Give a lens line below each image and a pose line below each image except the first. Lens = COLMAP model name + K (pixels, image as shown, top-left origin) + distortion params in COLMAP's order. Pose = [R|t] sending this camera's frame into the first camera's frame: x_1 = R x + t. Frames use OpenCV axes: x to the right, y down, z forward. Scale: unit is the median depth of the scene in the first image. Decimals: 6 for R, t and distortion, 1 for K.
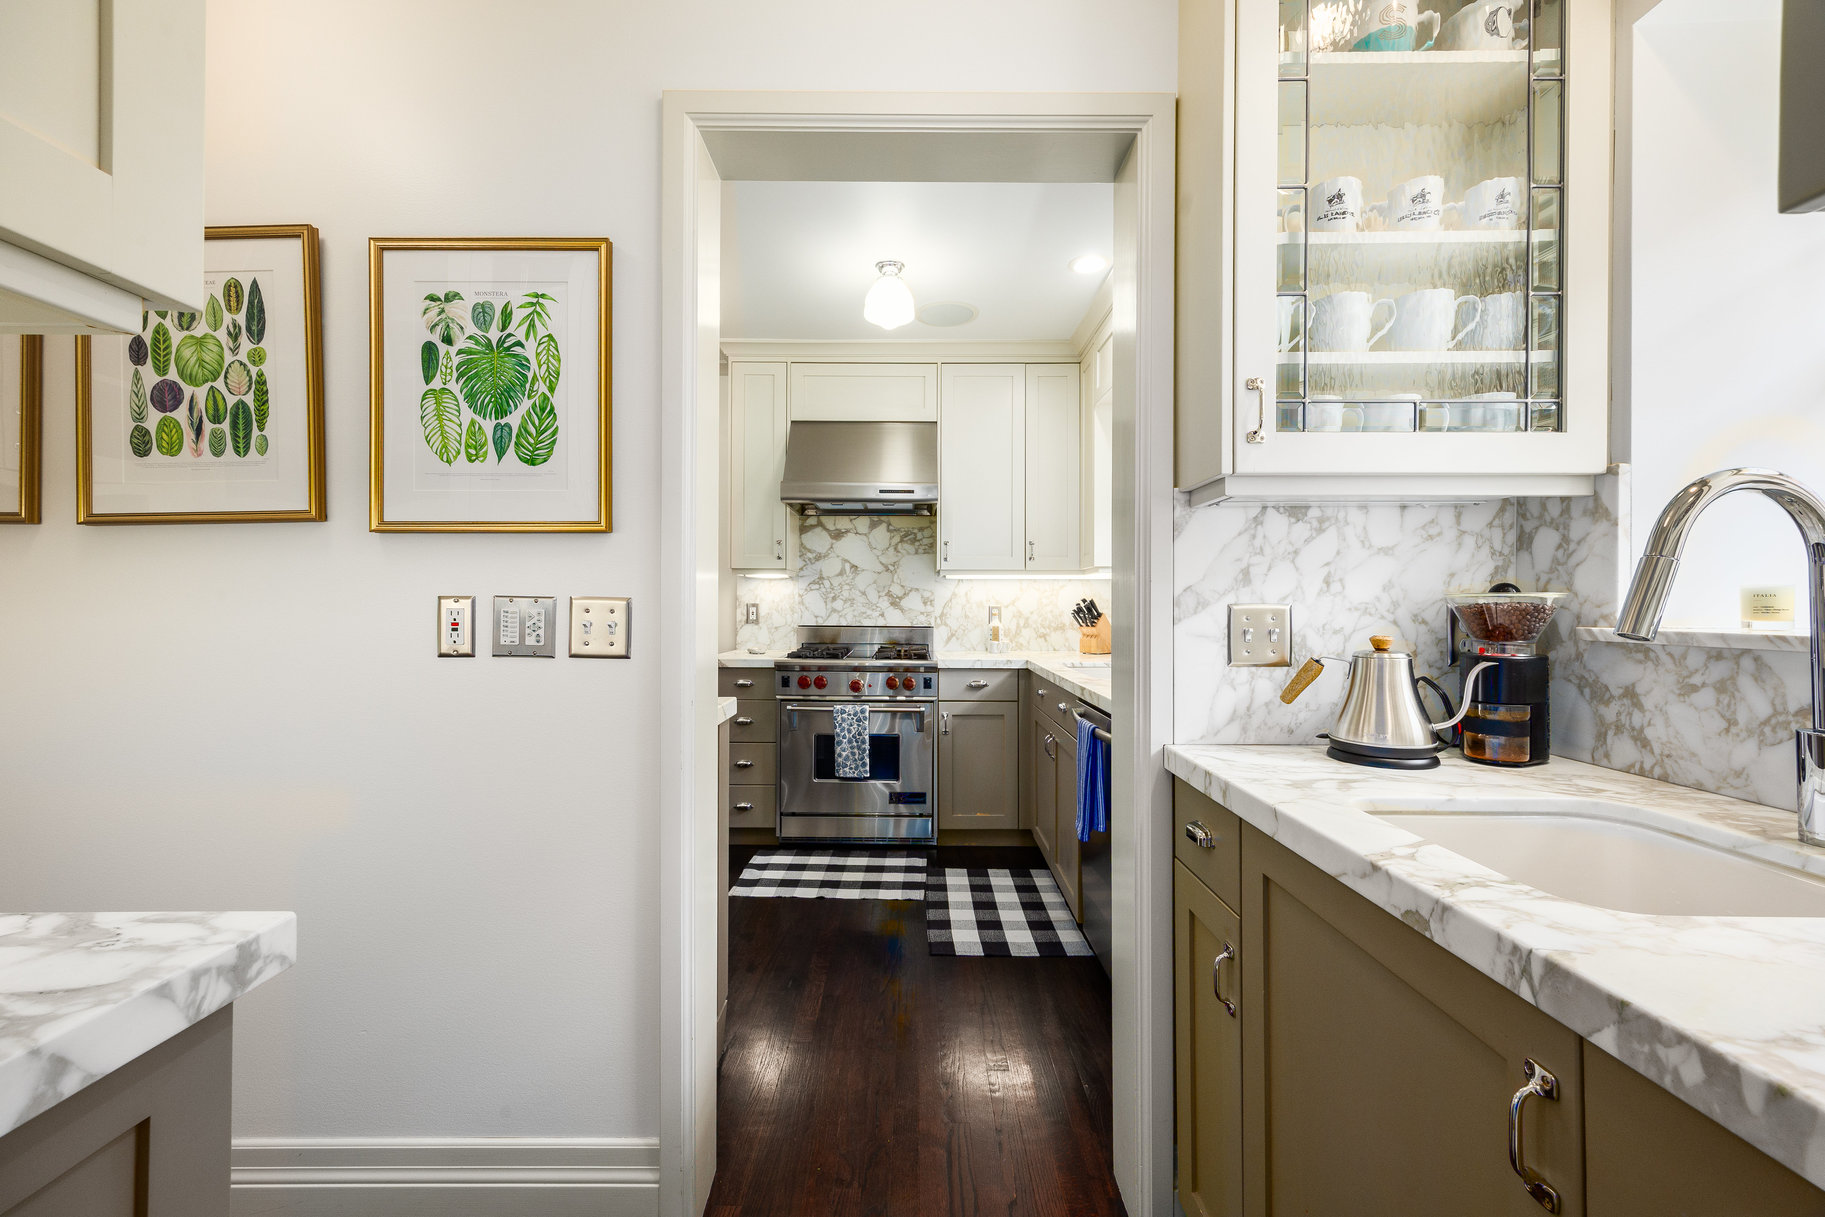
lens RADIAL K [[704.5, 0, 908.8], [0, 704.5, 608.0], [0, 0, 1]] dist [-0.002693, -0.000384]
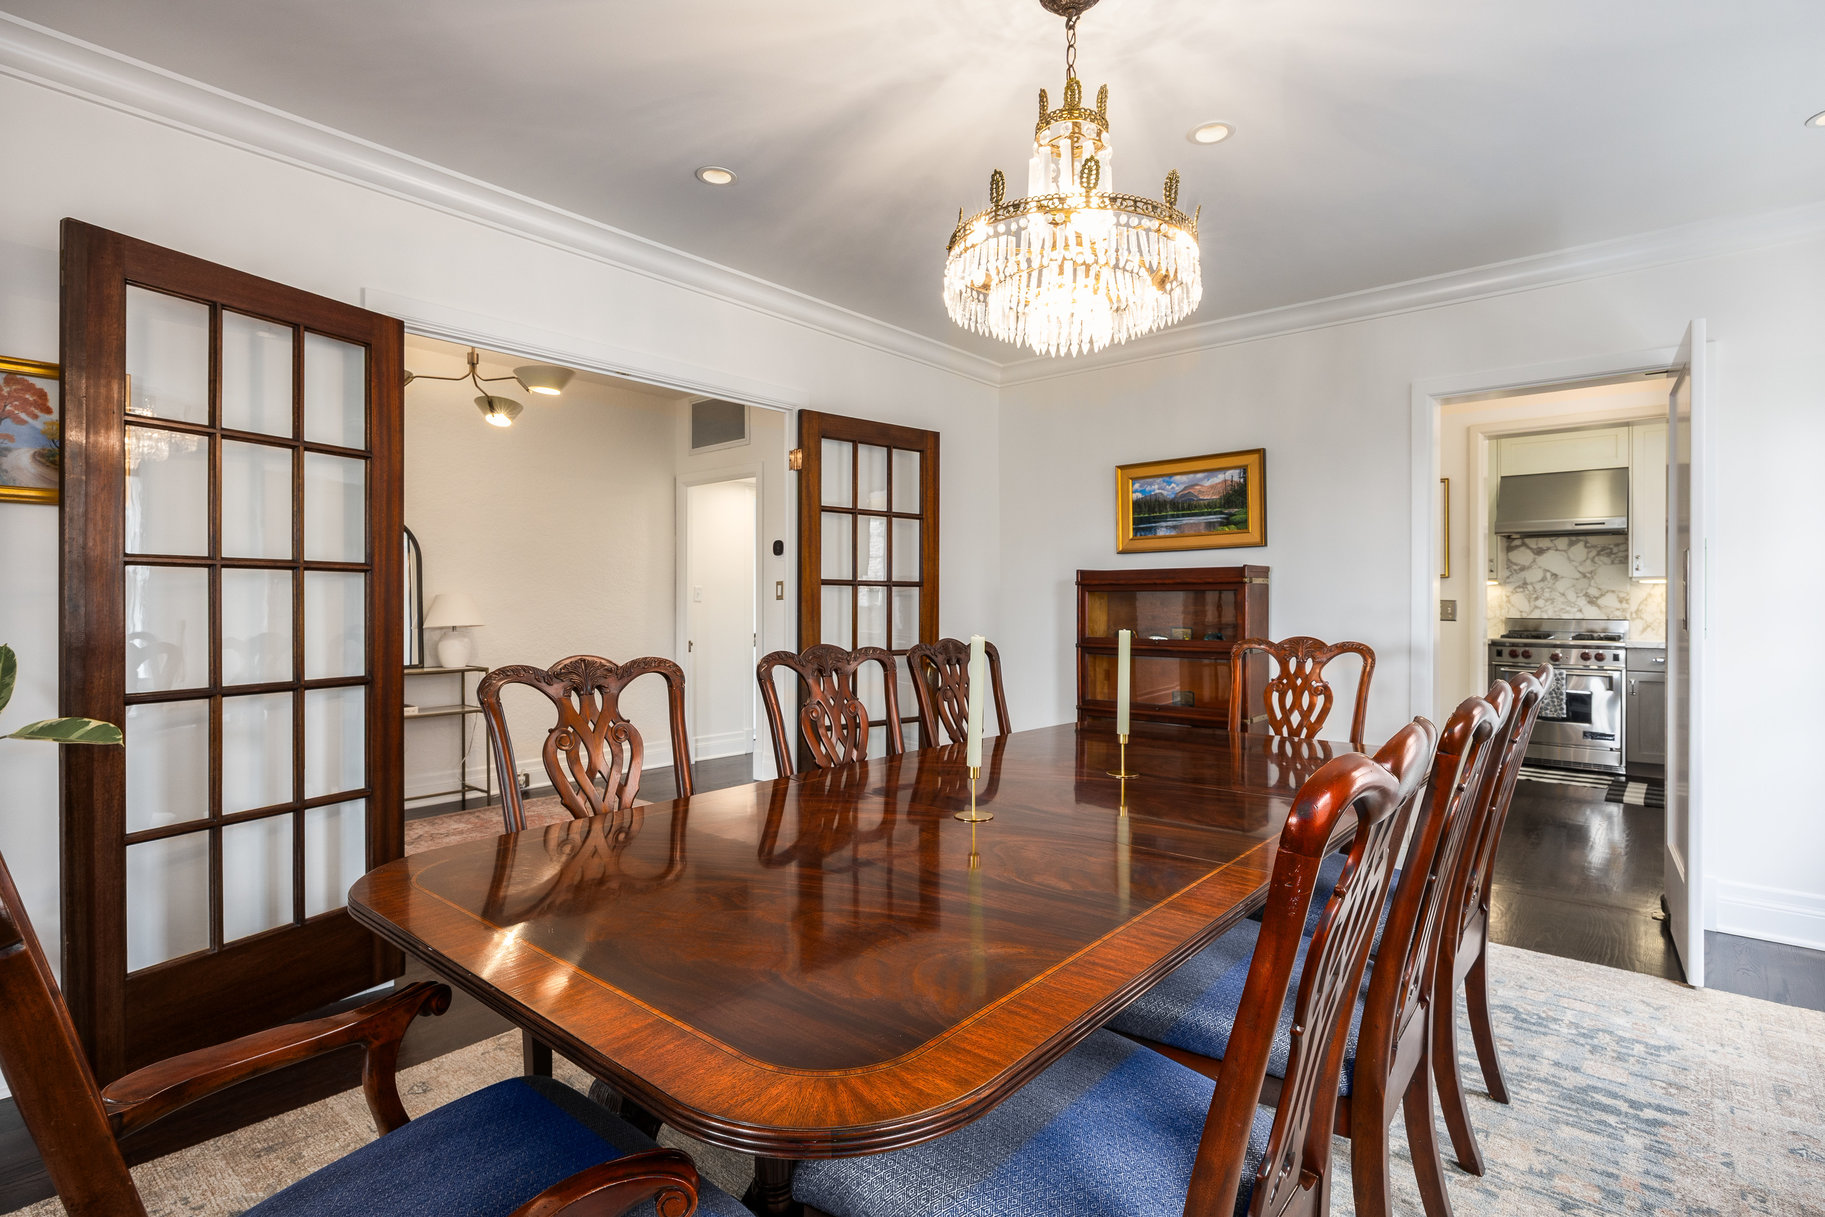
lens RADIAL K [[896.6, 0, 912.5], [0, 896.6, 608.5], [0, 0, 1]] dist [-0.002591, 0.000195]
pose [[0.761719, 0.000470, -0.647908, 0.102730], [-0.000025, 1.000000, 0.000697, 0.005130], [0.647908, -0.000515, 0.761718, -1.166463]]
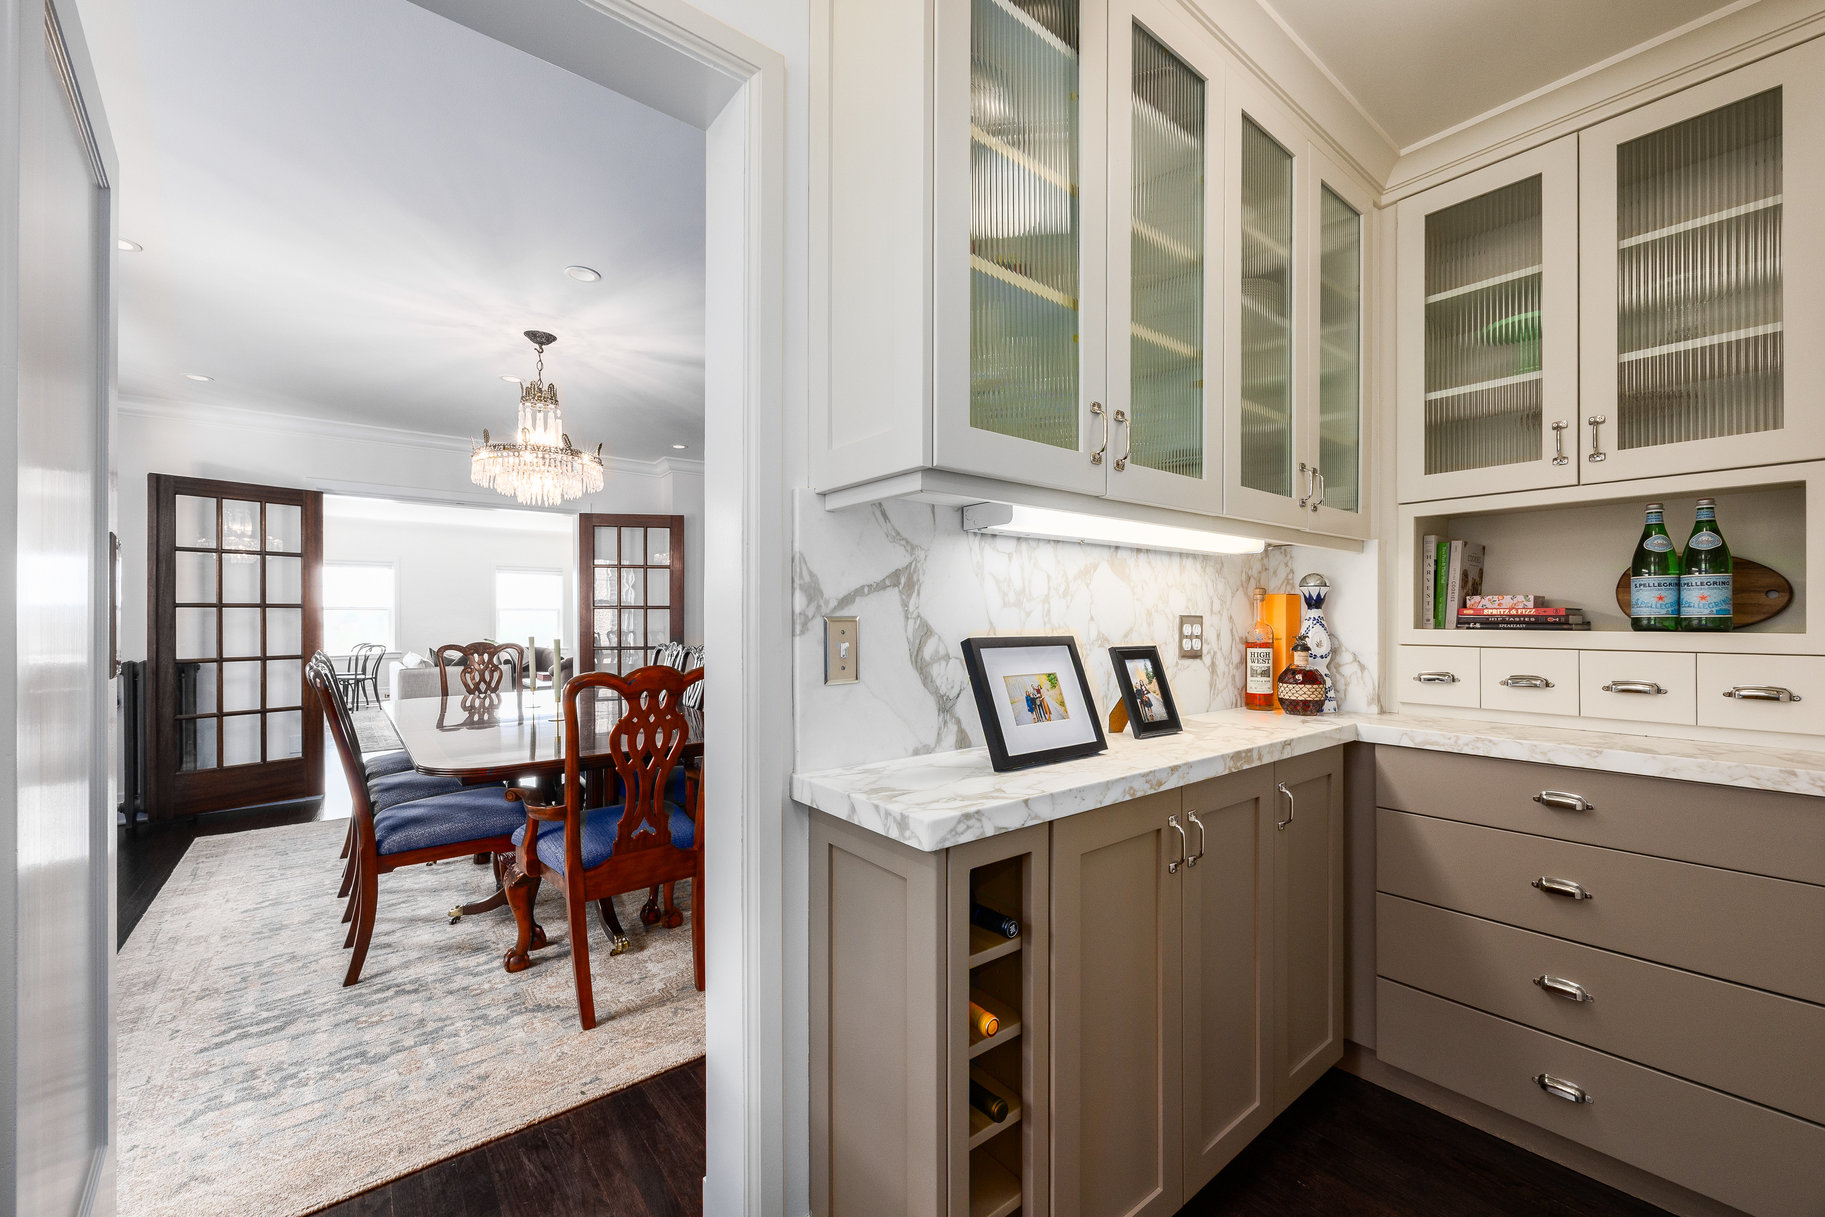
lens RADIAL K [[704.5, 0, 908.8], [0, 704.5, 608.0], [0, 0, 1]] dist [-0.002693, -0.000384]
pose [[-0.773483, -0.006646, -0.633782, 0.030238], [-0.001327, 0.999960, -0.008866, -0.006465], [0.633816, -0.006017, -0.773461, 0.346210]]
